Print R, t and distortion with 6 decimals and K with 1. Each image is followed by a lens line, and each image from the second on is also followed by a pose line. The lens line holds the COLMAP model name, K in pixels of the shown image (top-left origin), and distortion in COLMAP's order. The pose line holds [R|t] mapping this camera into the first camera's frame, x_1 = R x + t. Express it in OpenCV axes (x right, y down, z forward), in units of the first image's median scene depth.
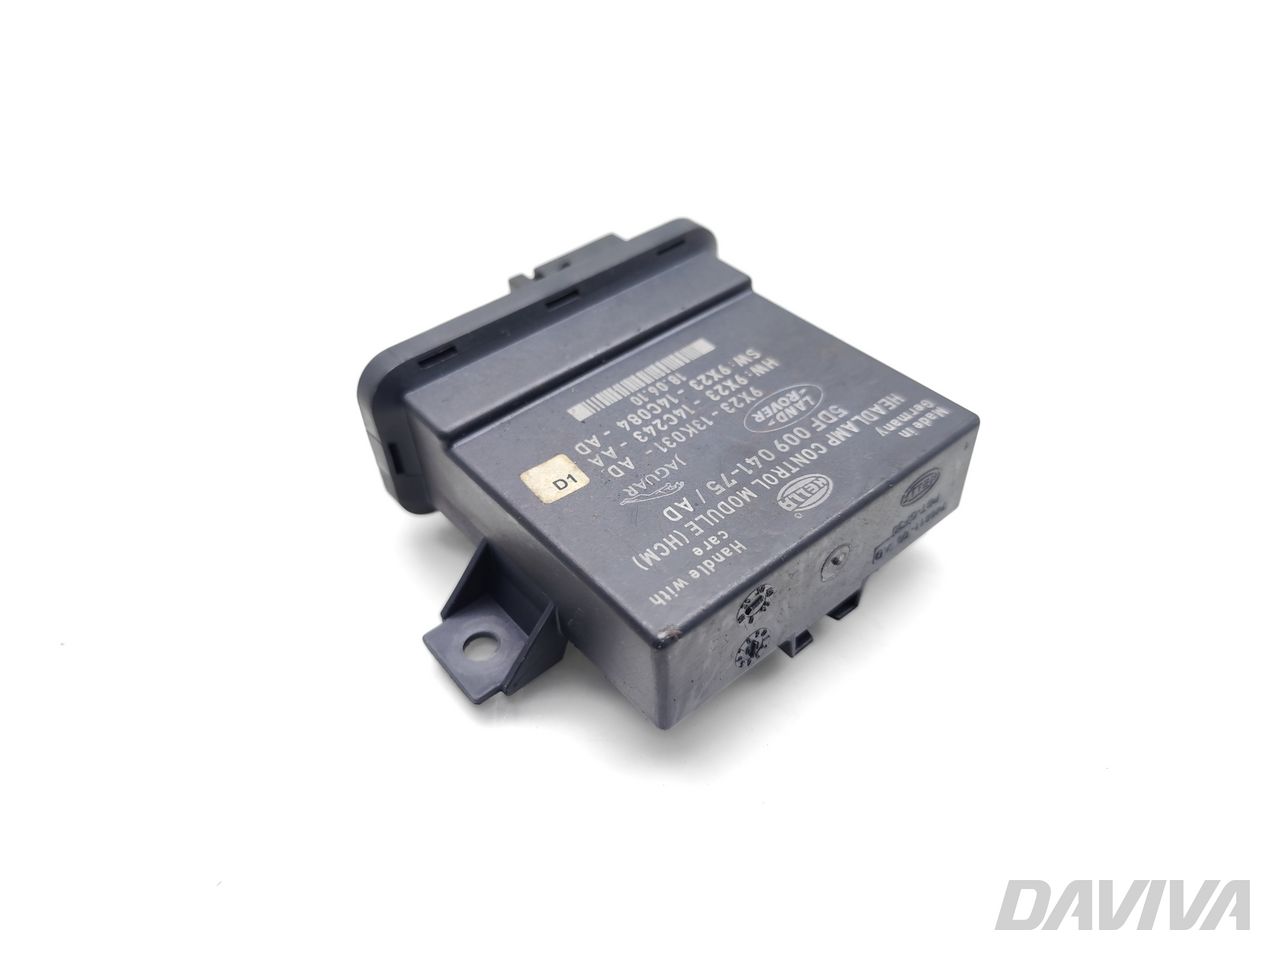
lens RADIAL K [[948.8, 0, 634.5], [0, 948.8, 485.8], [0, 0, 1]] dist [0.005880, -0.000806]
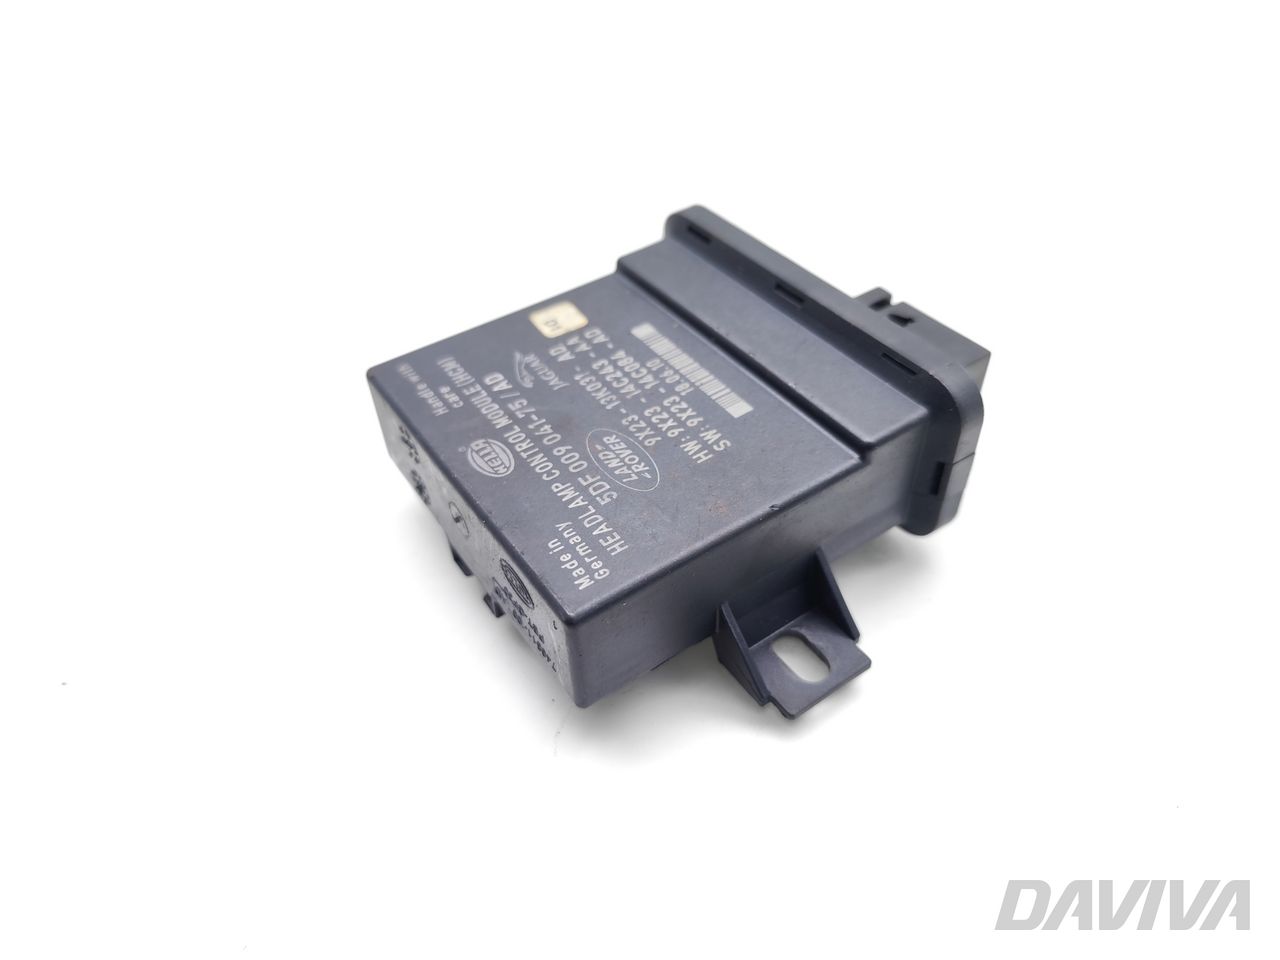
lens RADIAL K [[948.8, 0, 638.3], [0, 948.8, 478.6], [0, 0, 1]] dist [0.005880, -0.000806]
pose [[-0.079338, 0.724386, -0.684814, 0.821728], [-0.659803, 0.476801, 0.580793, -0.634880], [0.747239, 0.497921, 0.440124, 0.621490]]
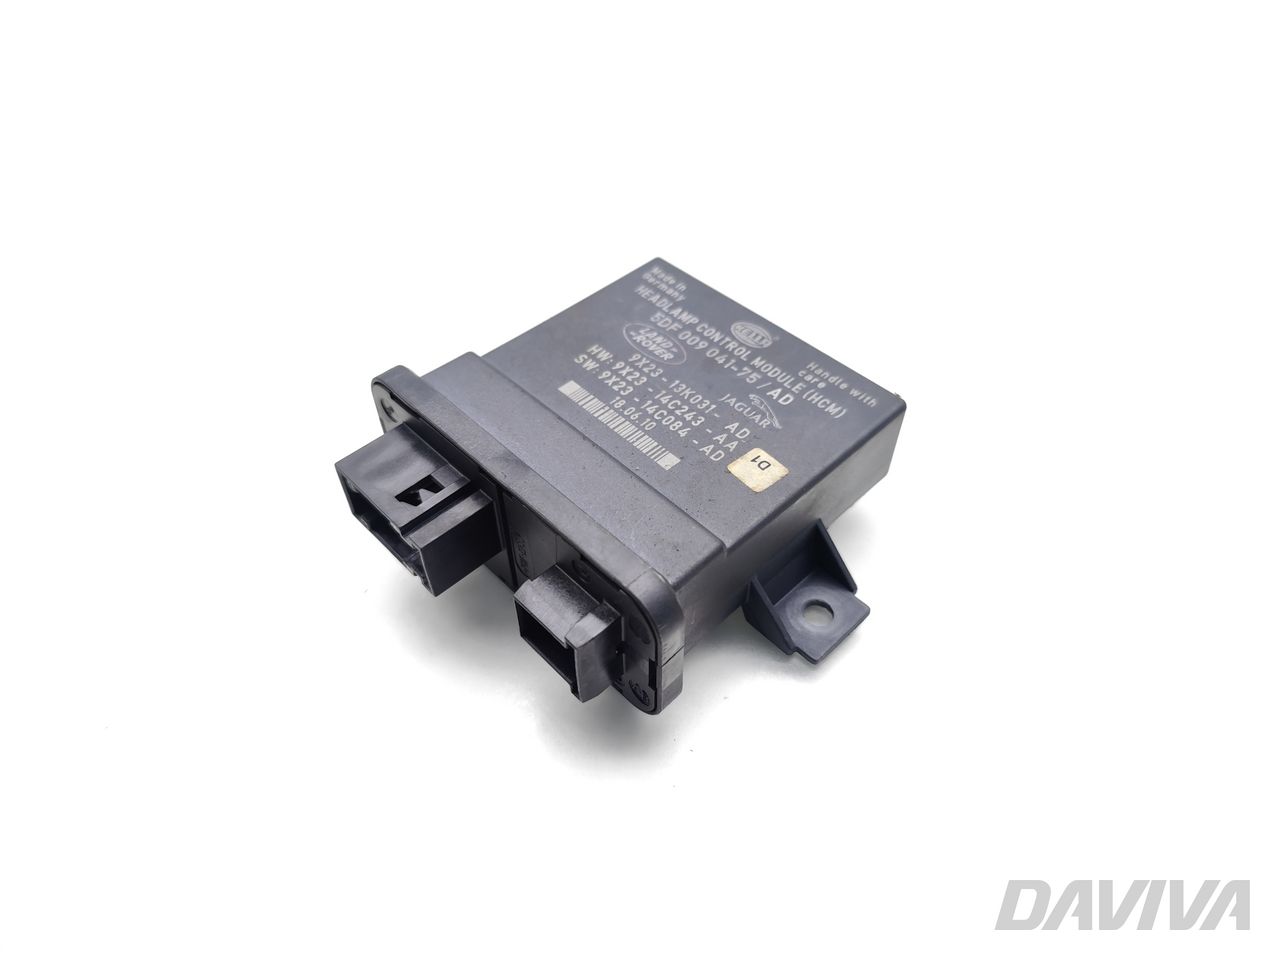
lens RADIAL K [[948.8, 0, 637.8], [0, 948.8, 479.6], [0, 0, 1]] dist [0.005880, -0.000806]
pose [[-0.083307, -0.697980, 0.711255, -0.865878], [0.692258, 0.472875, 0.545132, -0.703629], [-0.716826, 0.537785, 0.443788, 0.567747]]
